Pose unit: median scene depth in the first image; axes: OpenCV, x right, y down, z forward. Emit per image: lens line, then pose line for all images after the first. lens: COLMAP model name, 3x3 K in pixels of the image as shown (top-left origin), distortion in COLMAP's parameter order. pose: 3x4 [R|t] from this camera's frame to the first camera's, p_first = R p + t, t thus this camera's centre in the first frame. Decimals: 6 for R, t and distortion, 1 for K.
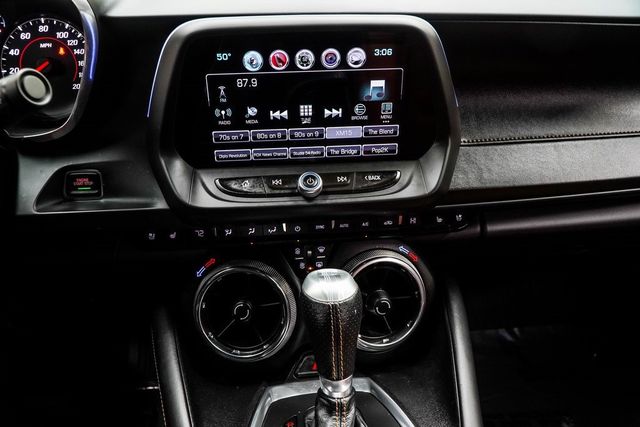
lens RADIAL K [[509.9, 0, 325.7], [0, 509.9, 200.3], [0, 0, 1]] dist [-0.054329, -0.005159]
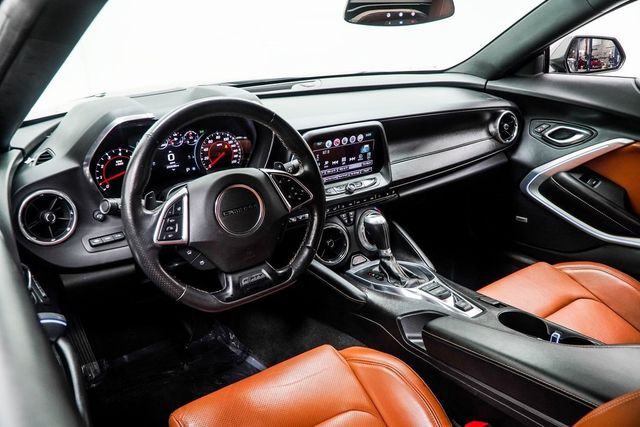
lens RADIAL K [[509.9, 0, 317.5], [0, 509.9, 210.9], [0, 0, 1]] dist [-0.054329, -0.005159]
pose [[0.881326, -0.178426, 0.437526, -1.287151], [0.187795, 0.981958, 0.022167, -0.001171], [-0.433587, 0.062629, 0.898933, -1.215253]]
